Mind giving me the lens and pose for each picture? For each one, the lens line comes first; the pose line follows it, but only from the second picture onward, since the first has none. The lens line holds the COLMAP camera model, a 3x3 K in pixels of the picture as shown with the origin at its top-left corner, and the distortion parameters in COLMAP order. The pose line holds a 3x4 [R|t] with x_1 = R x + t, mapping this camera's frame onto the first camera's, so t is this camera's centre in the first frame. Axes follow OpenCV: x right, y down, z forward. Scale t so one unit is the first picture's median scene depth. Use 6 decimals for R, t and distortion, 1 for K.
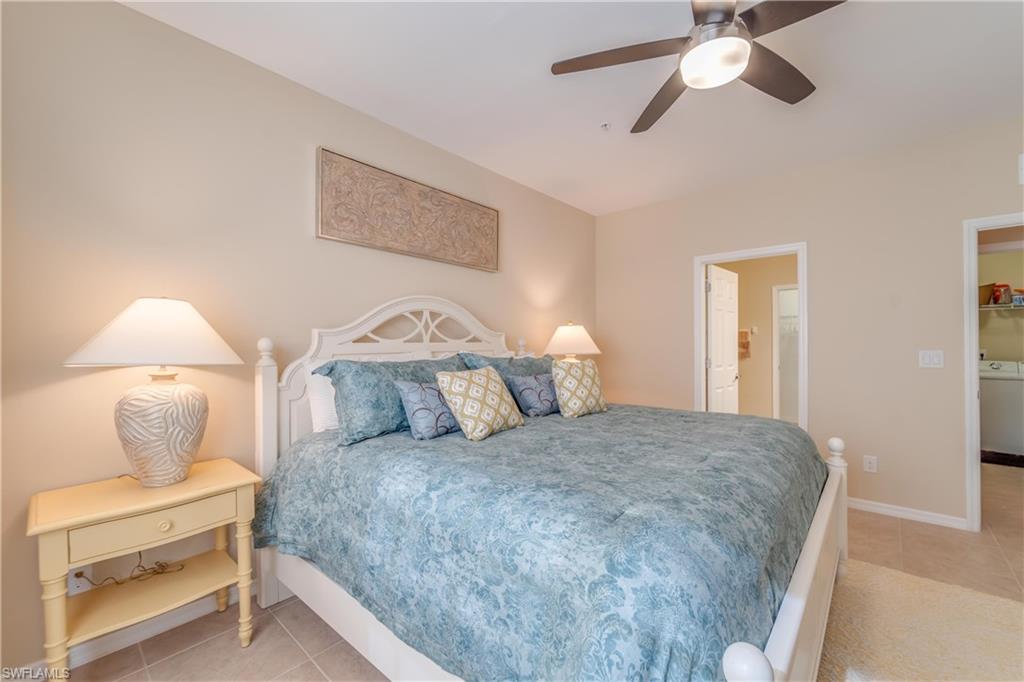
lens RADIAL K [[418.8, 0, 510.0], [0, 418.8, 347.4], [0, 0, 1]] dist [-0.000709, -0.000279]
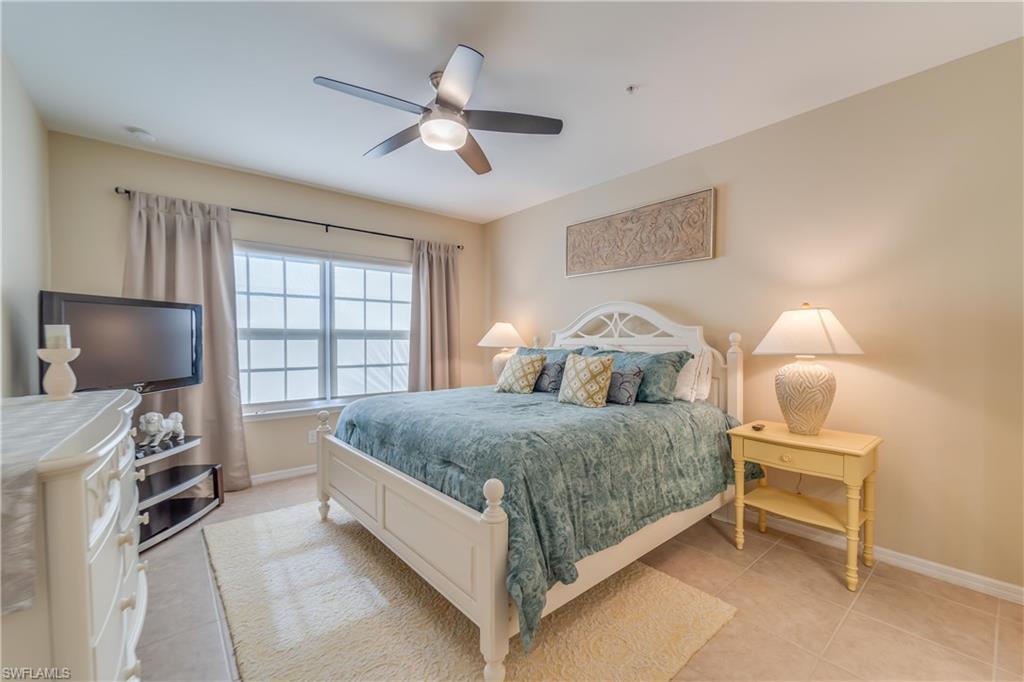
lens RADIAL K [[418.8, 0, 513.1], [0, 418.8, 341.2], [0, 0, 1]] dist [-0.000709, -0.000279]
pose [[-0.141566, 0.017822, -0.989768, 1.112160], [-0.000346, 0.999837, 0.018052, -0.023416], [0.989929, 0.002898, -0.141537, 0.859264]]
